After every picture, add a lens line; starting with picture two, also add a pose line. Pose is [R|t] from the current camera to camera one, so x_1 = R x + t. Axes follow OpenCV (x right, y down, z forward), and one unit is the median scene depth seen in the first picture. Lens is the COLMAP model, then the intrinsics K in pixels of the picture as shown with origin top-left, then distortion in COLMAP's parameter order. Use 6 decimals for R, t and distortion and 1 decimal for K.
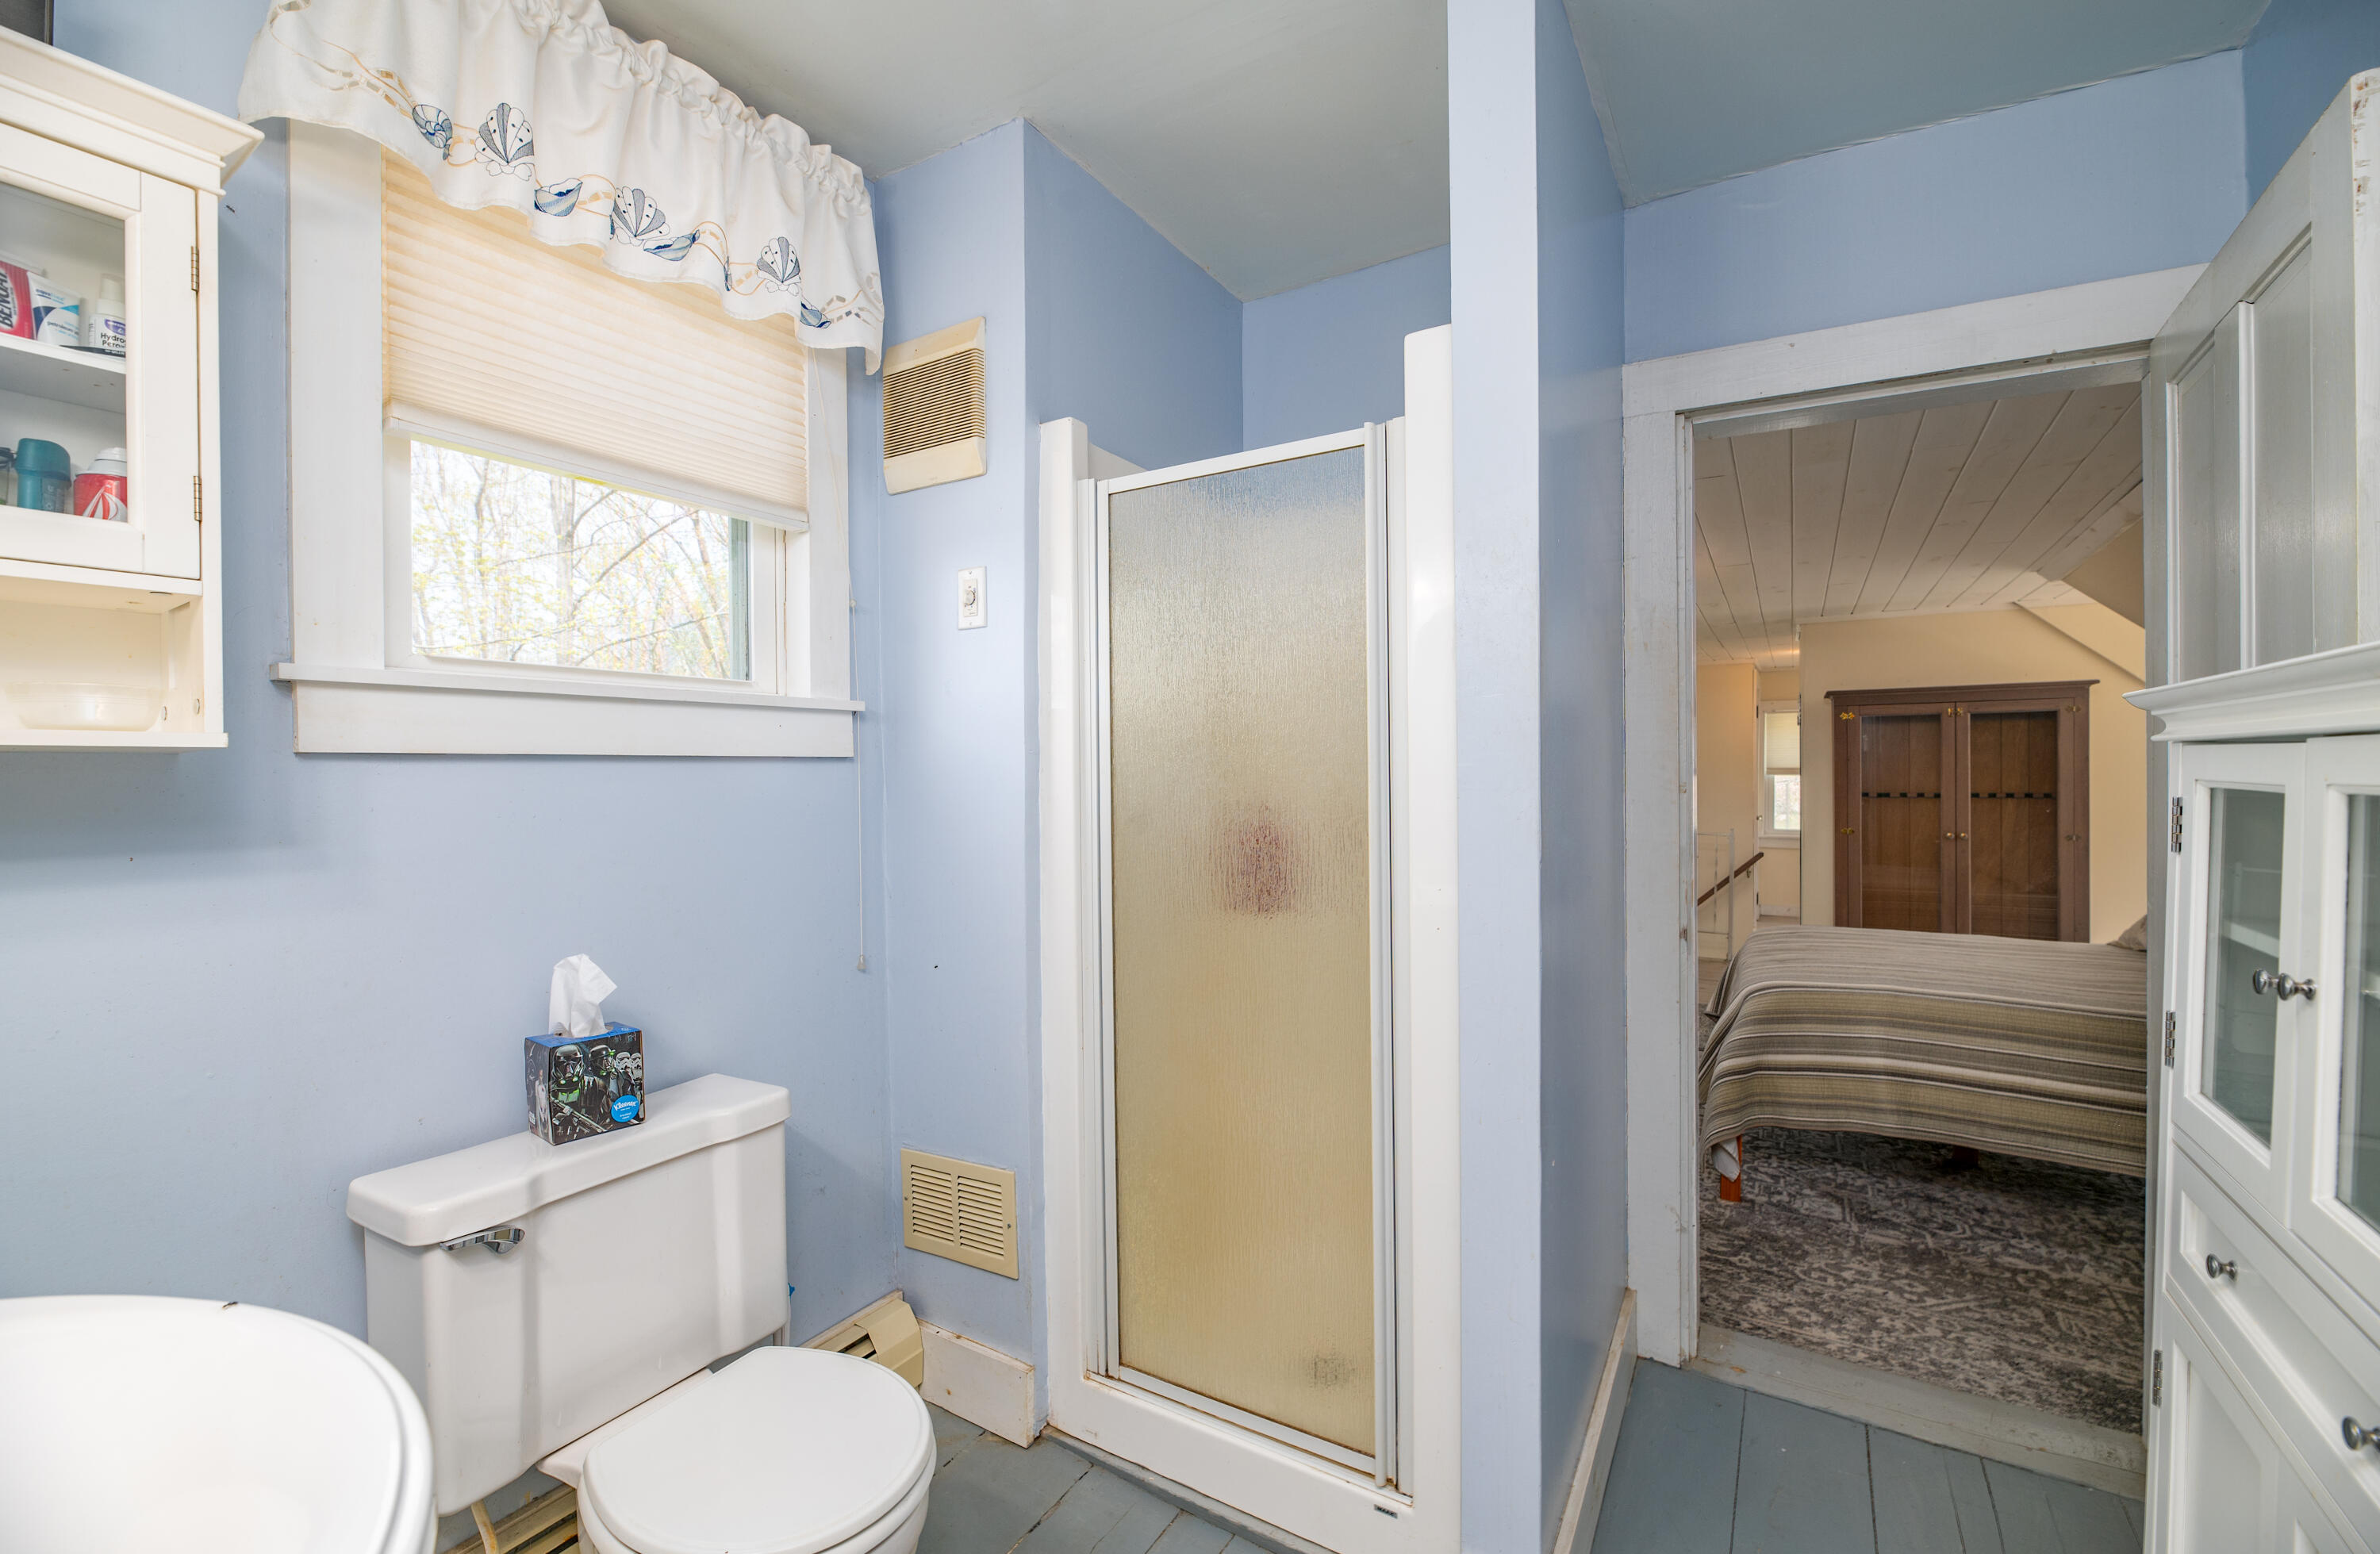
lens RADIAL K [[980.8, 0, 1188.9], [0, 980.8, 783.2], [0, 0, 1]] dist [0.001385, 0.000239]
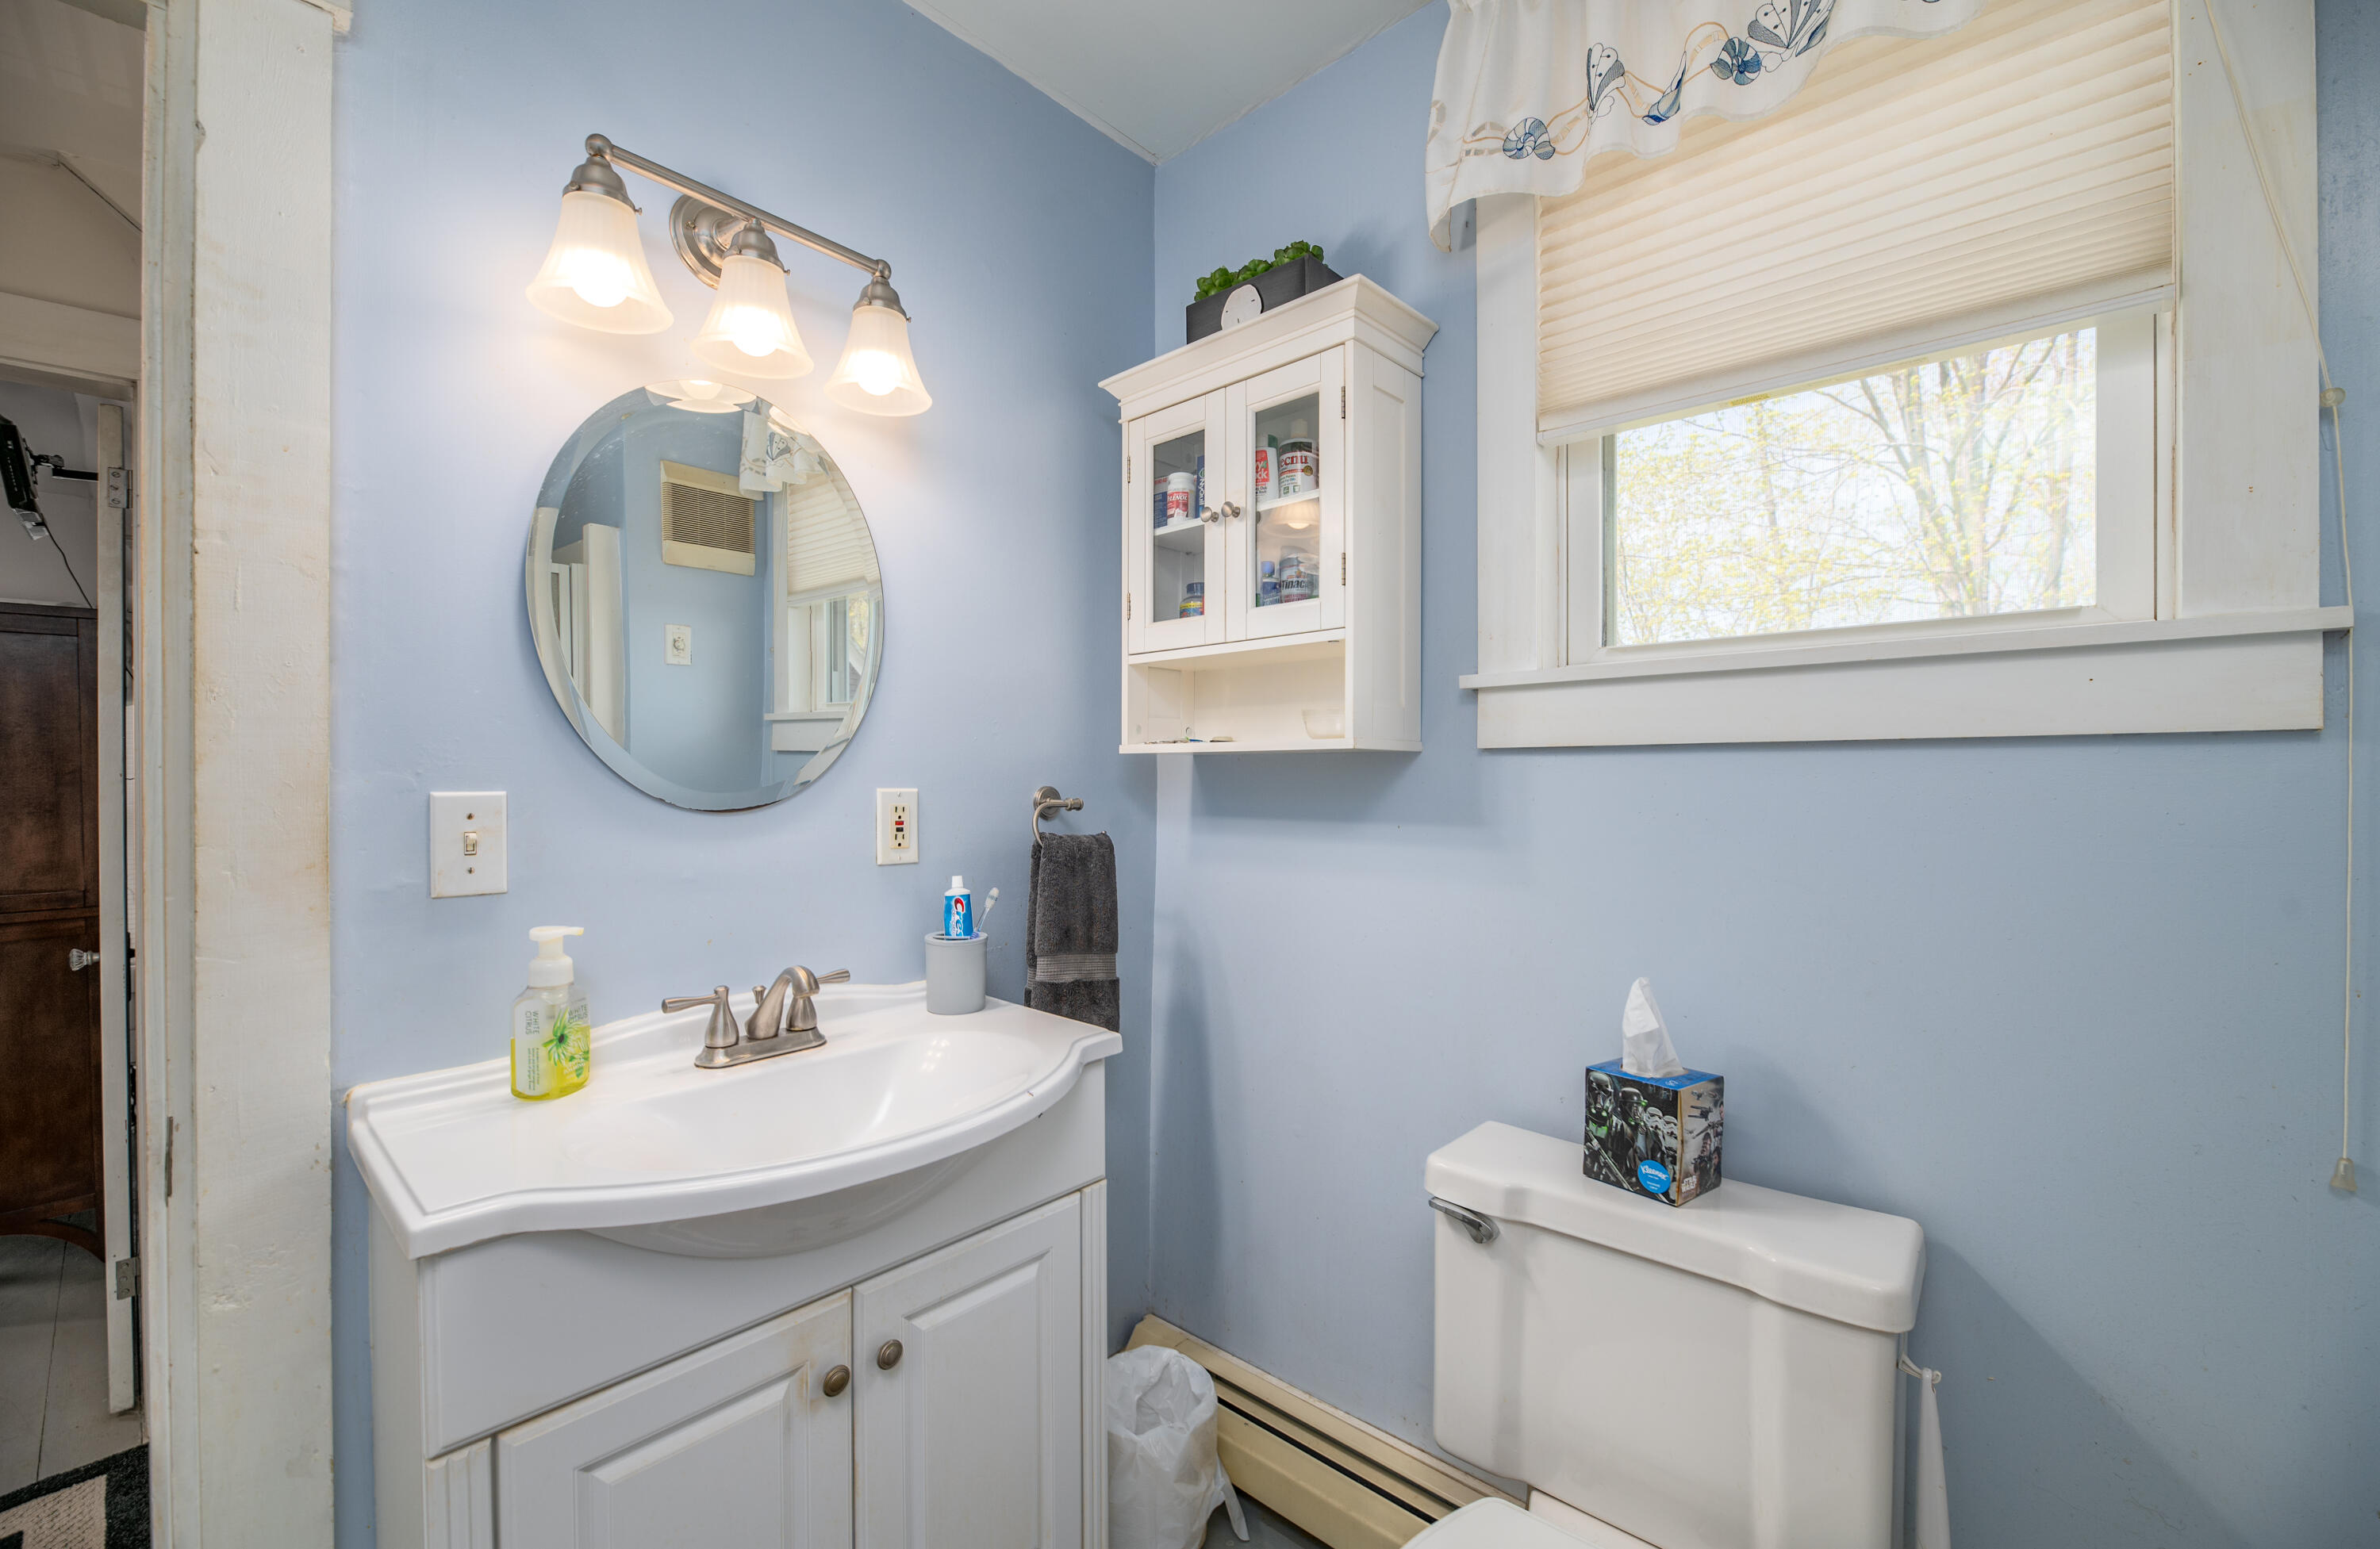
lens RADIAL K [[980.7, 0, 1185.1], [0, 980.7, 772.8], [0, 0, 1]] dist [0.001385, 0.000239]
pose [[-0.175573, 0.022283, -0.984214, 0.299479], [0.005010, 0.999751, 0.021741, -0.026530], [0.984454, -0.001114, -0.175641, 0.770603]]
